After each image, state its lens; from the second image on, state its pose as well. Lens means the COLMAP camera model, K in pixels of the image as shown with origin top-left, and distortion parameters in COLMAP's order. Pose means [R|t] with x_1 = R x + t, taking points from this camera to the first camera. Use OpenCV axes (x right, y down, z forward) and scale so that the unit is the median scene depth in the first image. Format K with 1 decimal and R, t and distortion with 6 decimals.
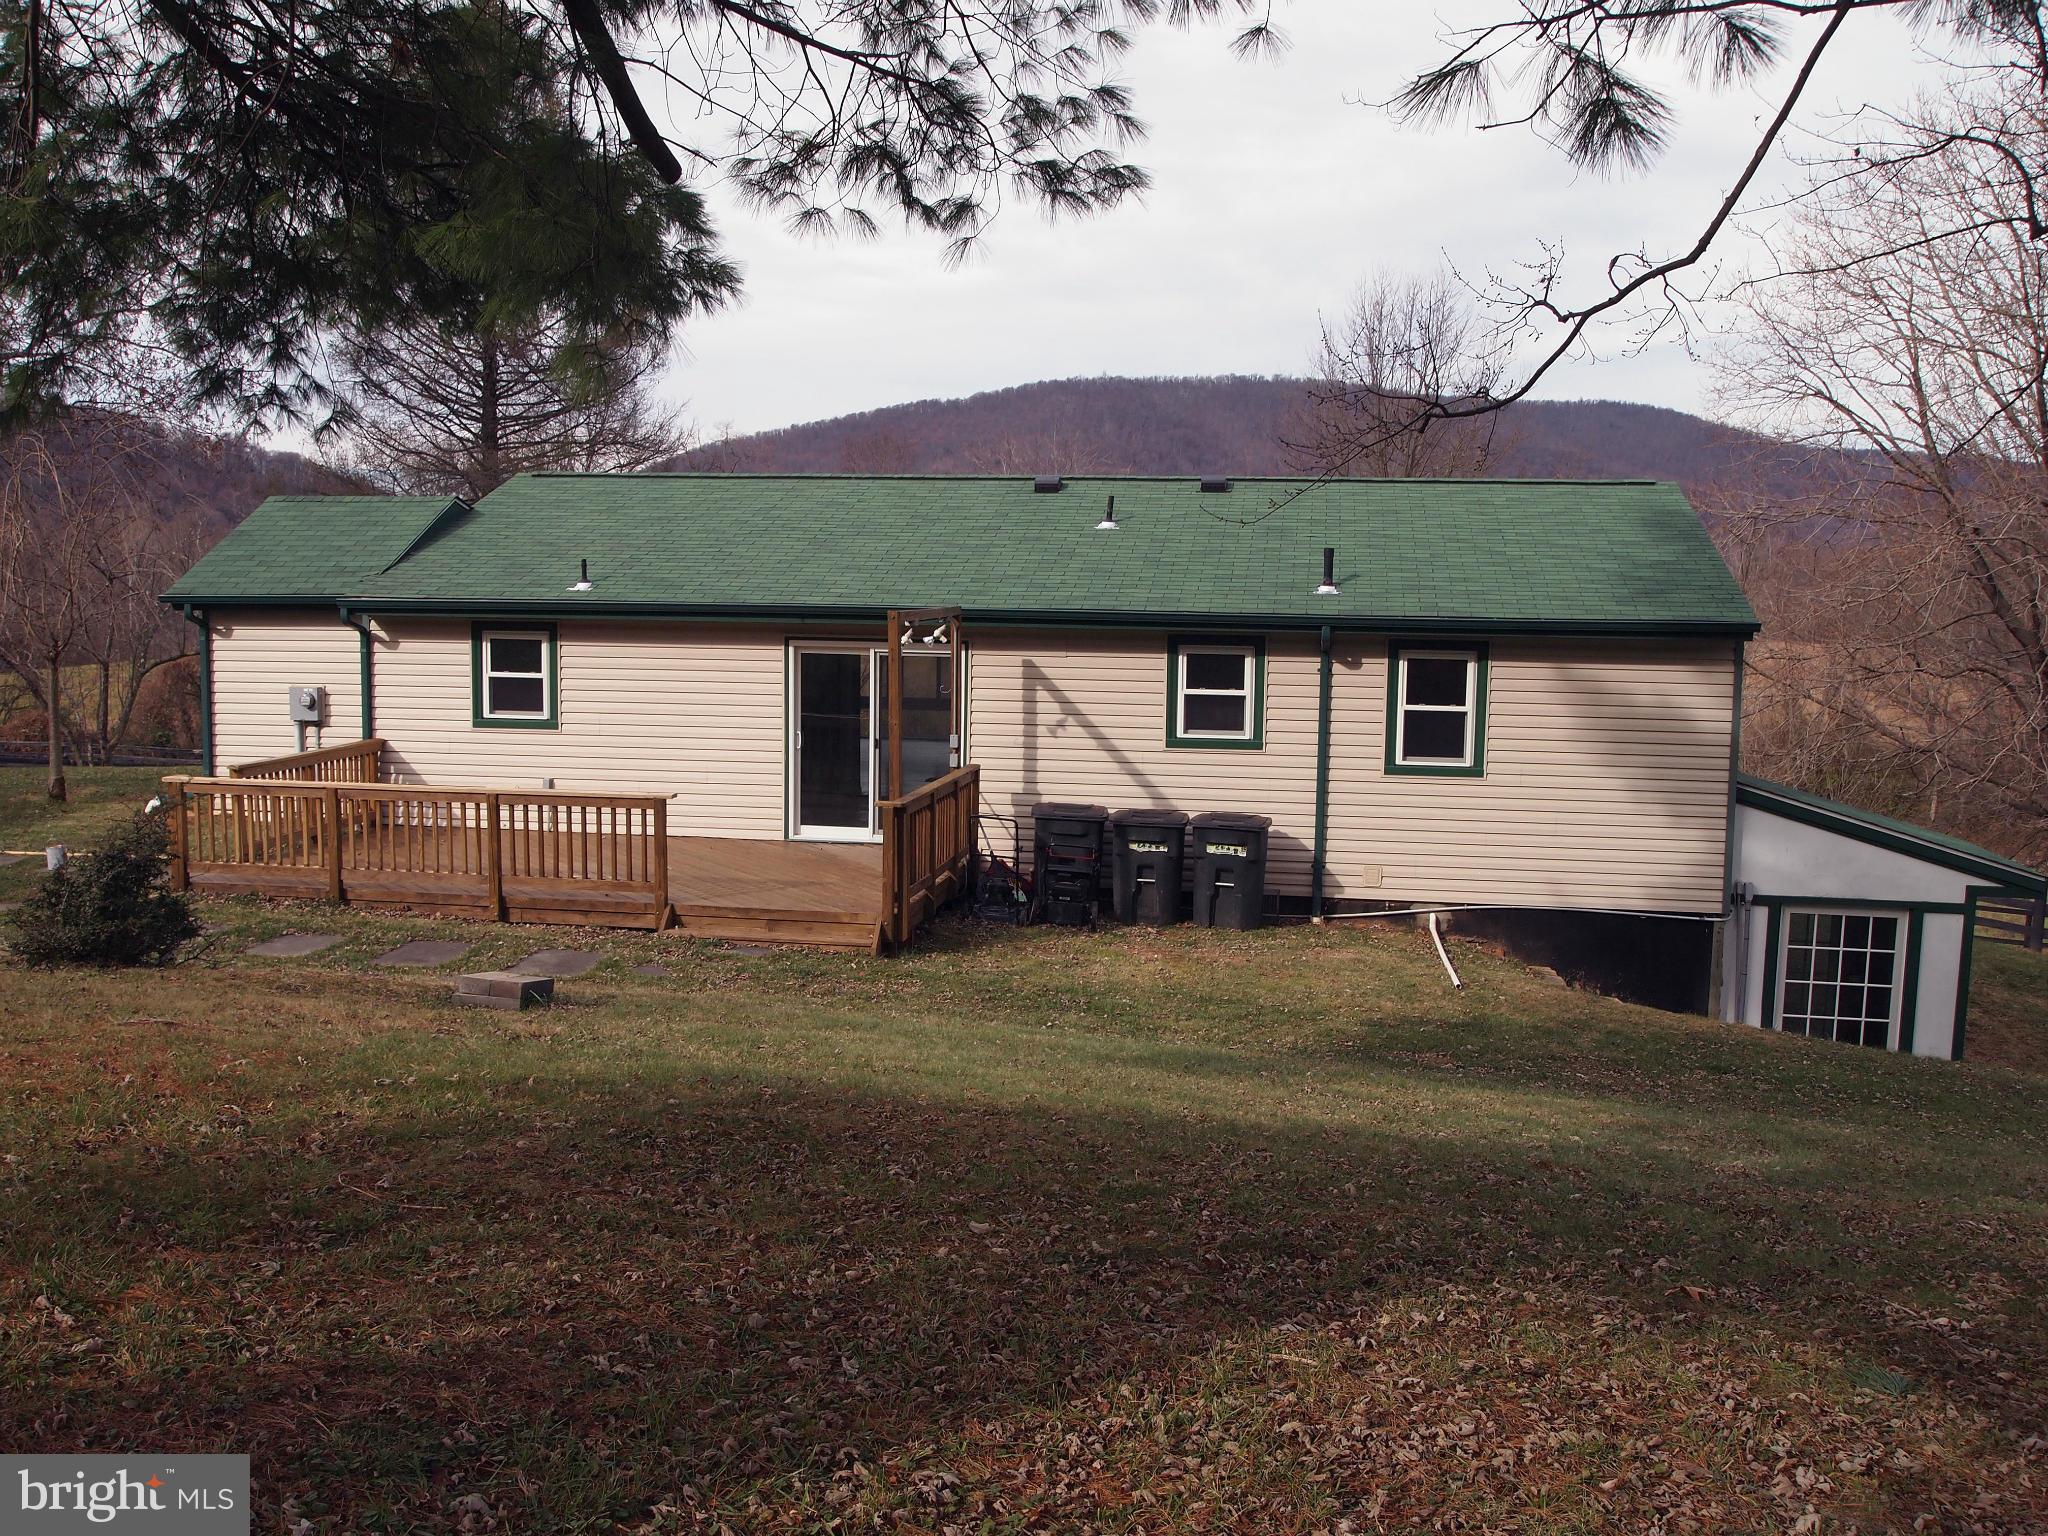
lens RADIAL K [[2009.4, 0, 992.1], [0, 2009.4, 772.6], [0, 0, 1]] dist [0.001569, -0.013339]
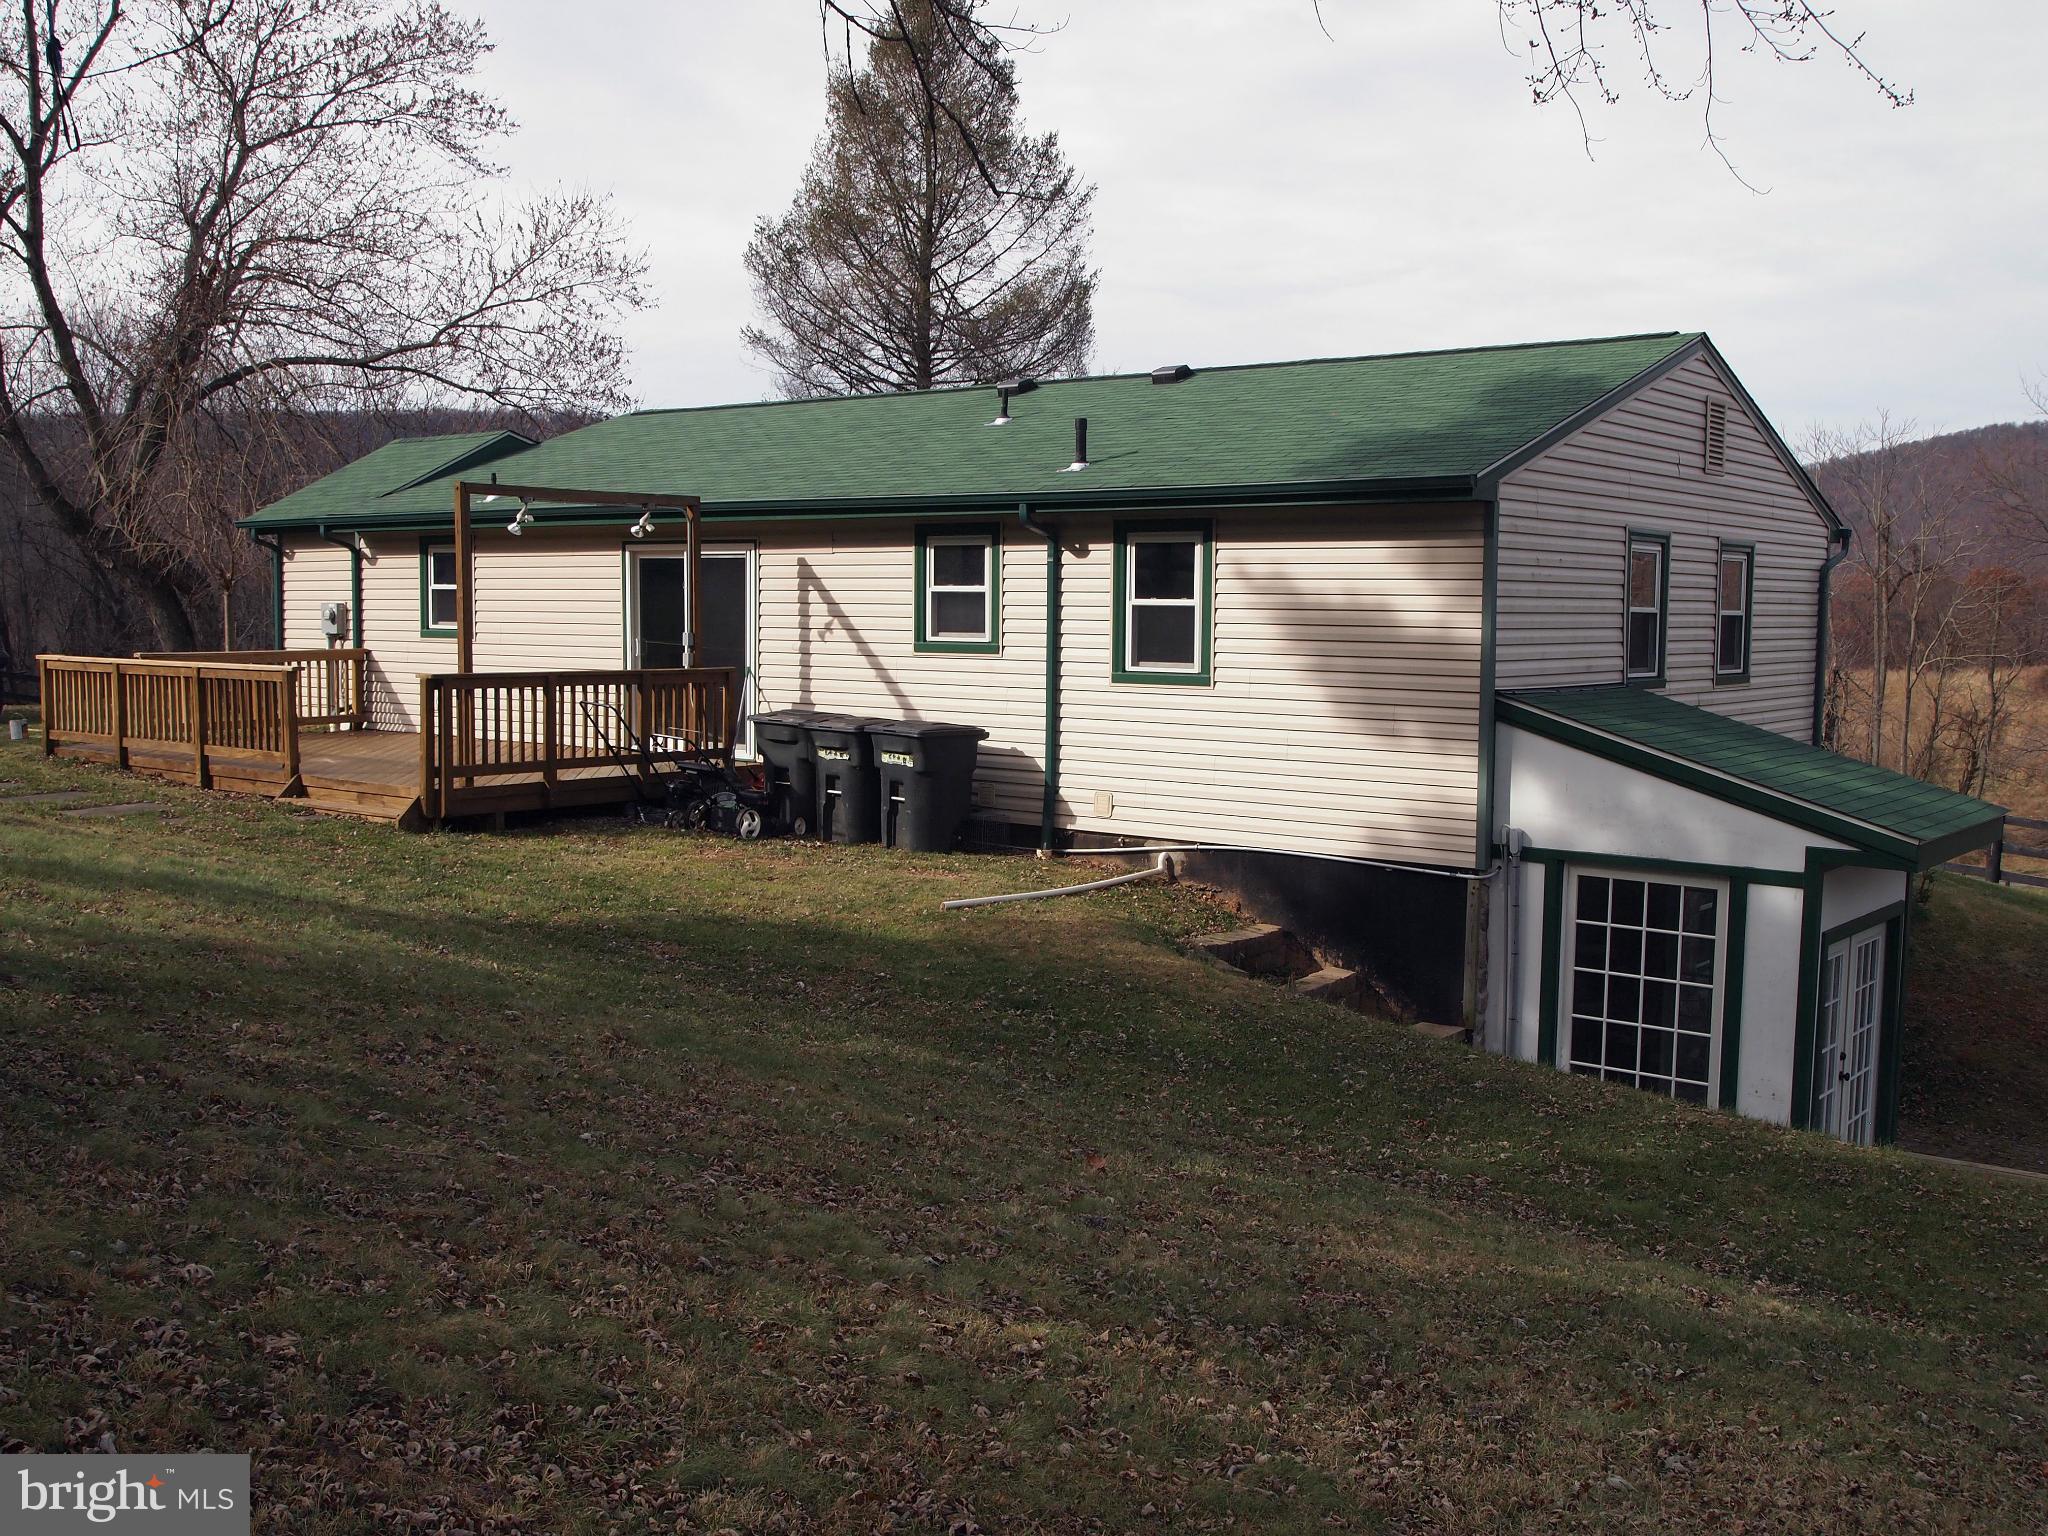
lens RADIAL K [[2009.4, 0, 992.1], [0, 2009.4, 772.6], [0, 0, 1]] dist [0.001569, -0.013339]
pose [[0.858717, 0.034754, -0.511271, 0.579132], [-0.050039, 0.998616, -0.016163, 0.054226], [0.510002, 0.039463, 0.859268, 0.254395]]
